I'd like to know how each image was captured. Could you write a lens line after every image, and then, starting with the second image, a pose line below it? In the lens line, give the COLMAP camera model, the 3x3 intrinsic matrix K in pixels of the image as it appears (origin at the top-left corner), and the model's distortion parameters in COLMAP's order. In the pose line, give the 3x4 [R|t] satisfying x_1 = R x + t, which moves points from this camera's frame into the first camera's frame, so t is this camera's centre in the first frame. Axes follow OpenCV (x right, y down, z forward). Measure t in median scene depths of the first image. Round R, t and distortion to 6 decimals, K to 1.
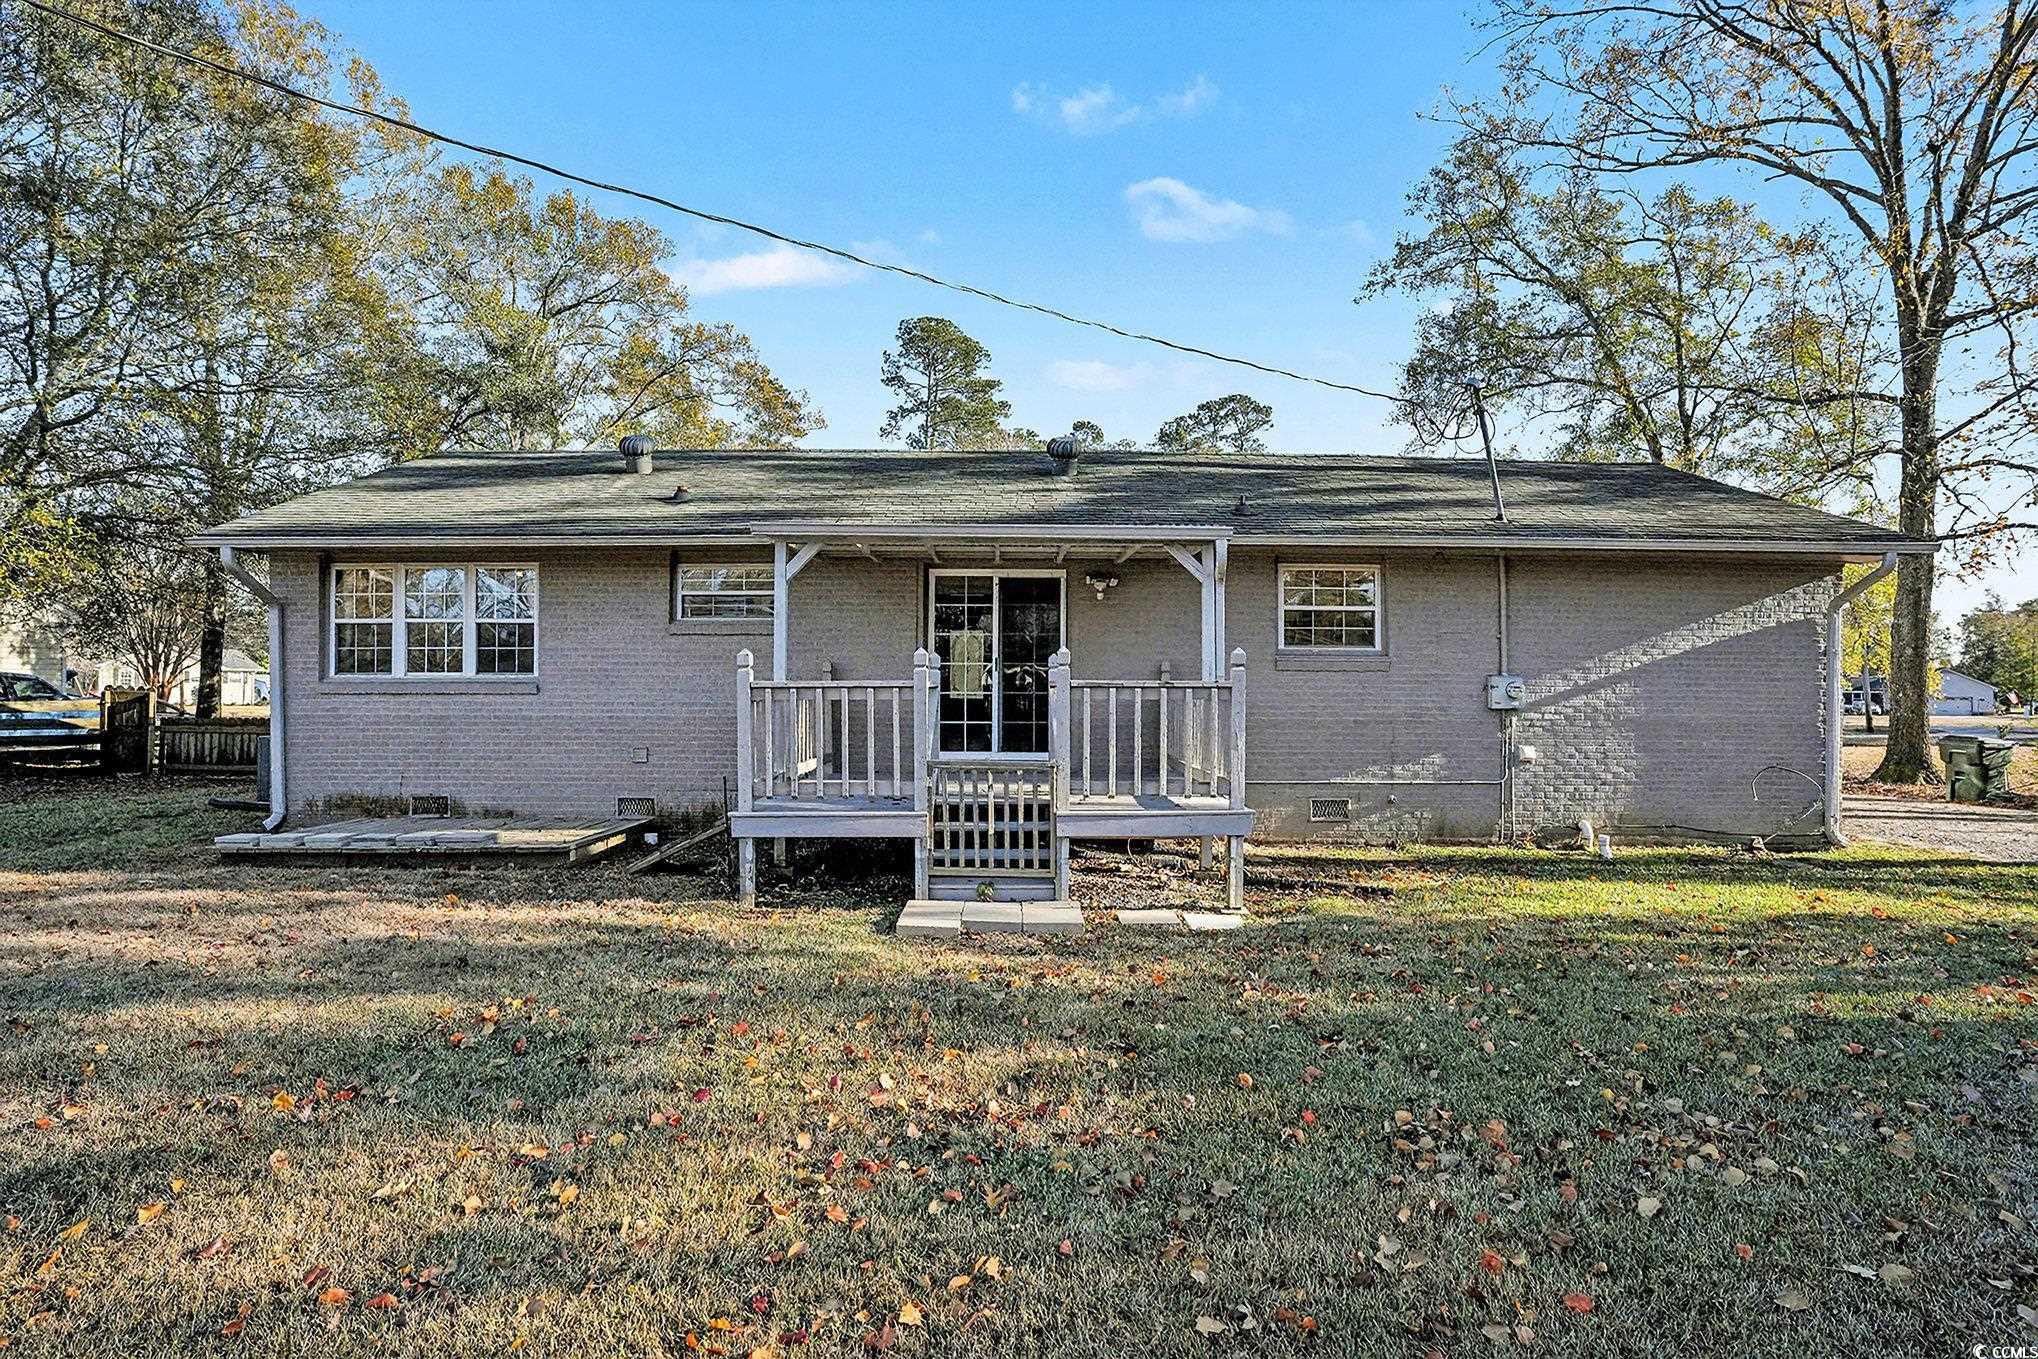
lens RADIAL K [[994.6, 0, 1009.4], [0, 994.6, 679.1], [0, 0, 1]] dist [-0.065886, 0.026702]
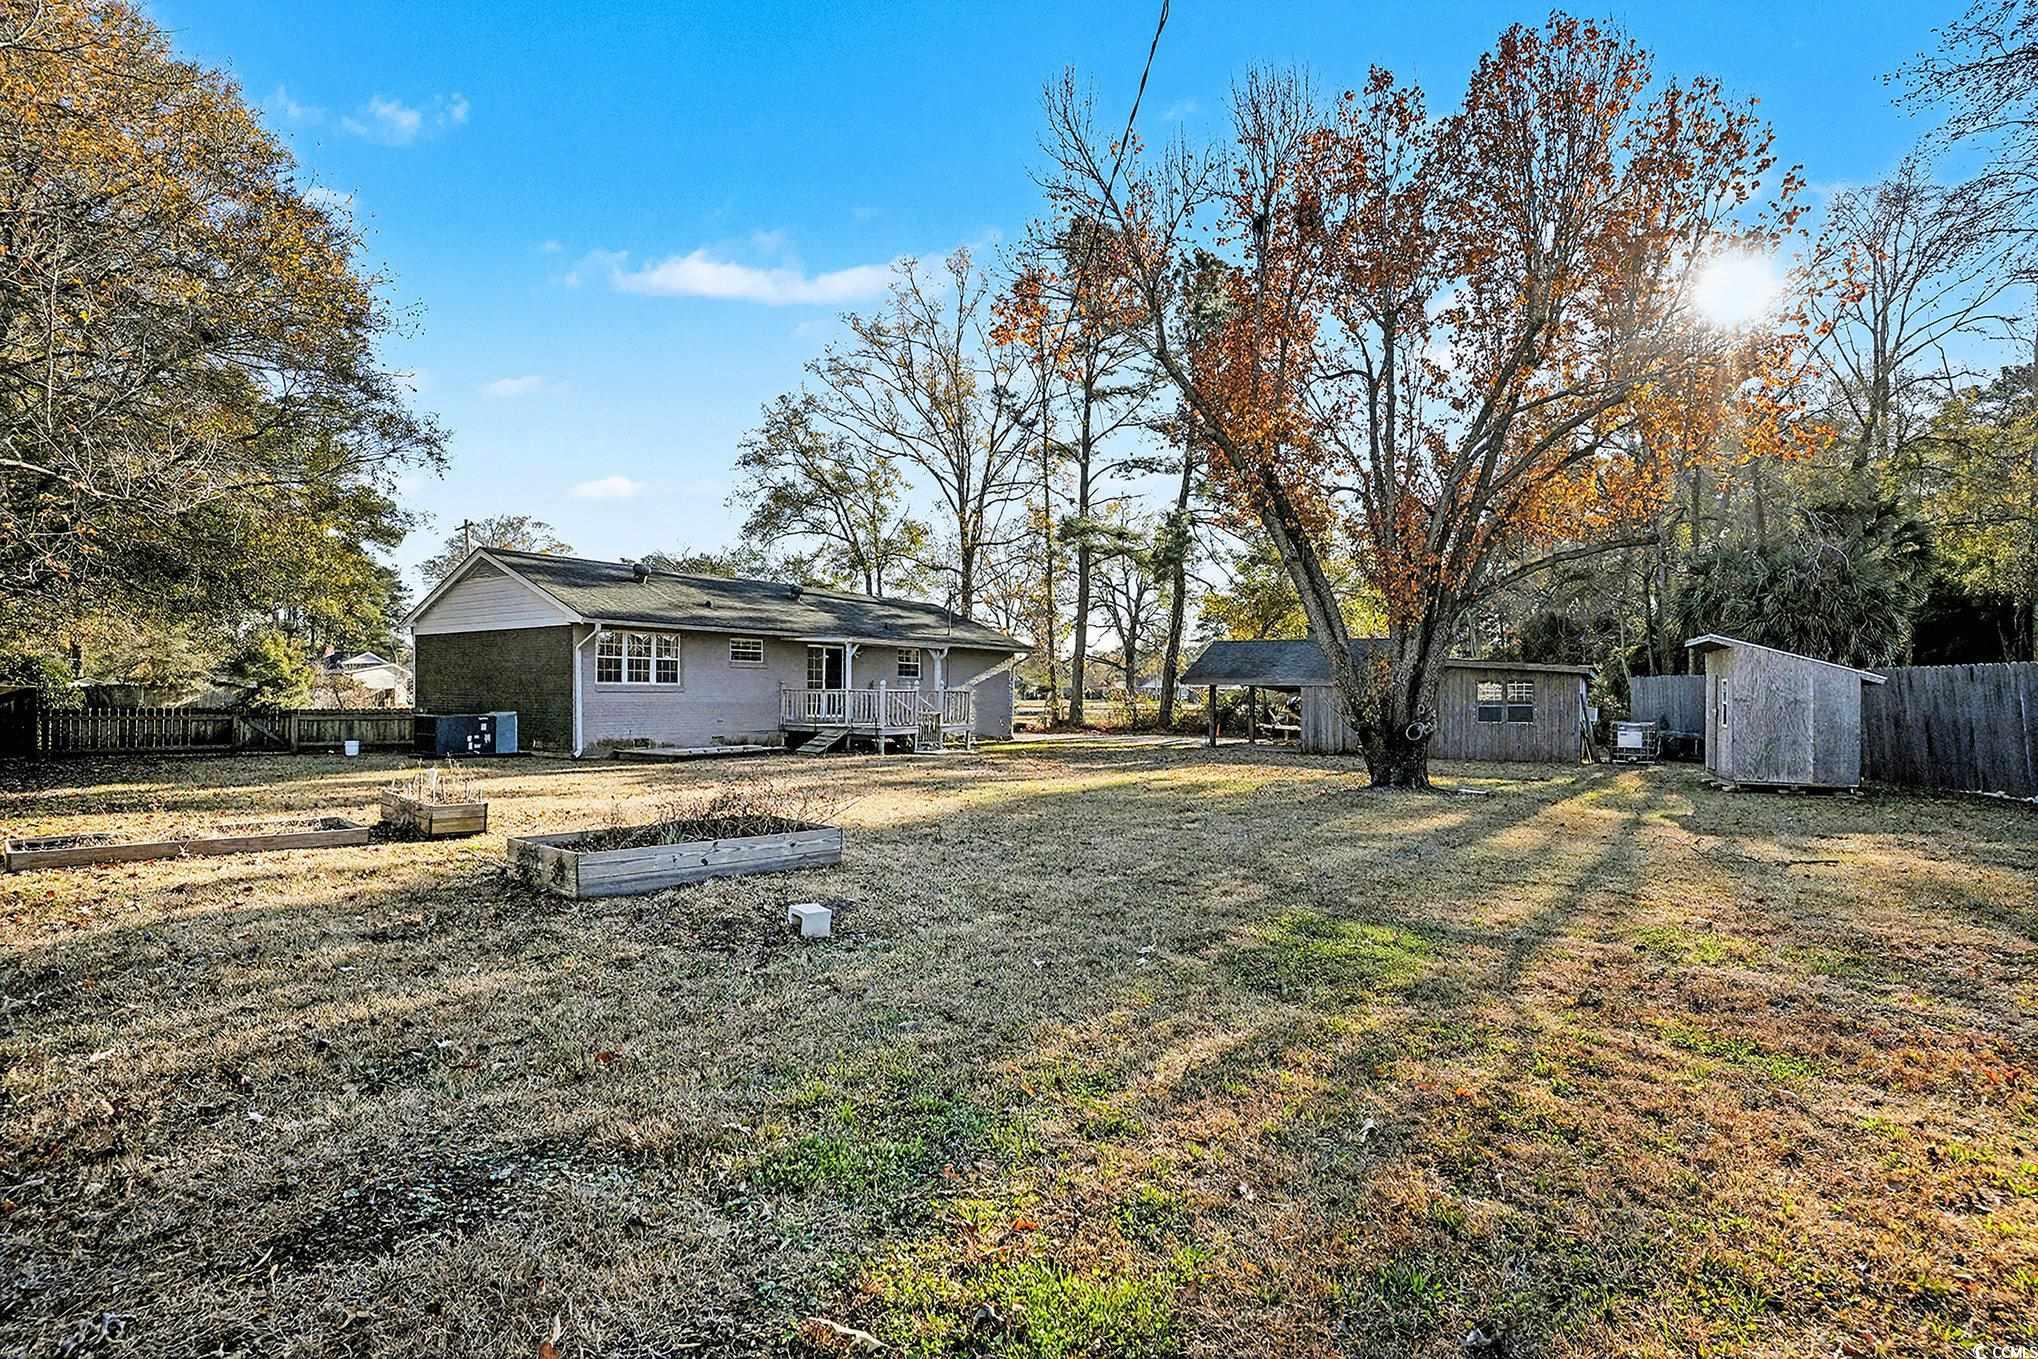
lens RADIAL K [[994.6, 0, 1009.4], [0, 994.6, 679.1], [0, 0, 1]] dist [-0.065886, 0.026702]
pose [[0.561920, 0.011753, 0.827108, -1.938285], [0.001454, 0.999883, -0.015196, 0.021292], [-0.827190, 0.009741, 0.561838, -0.910354]]
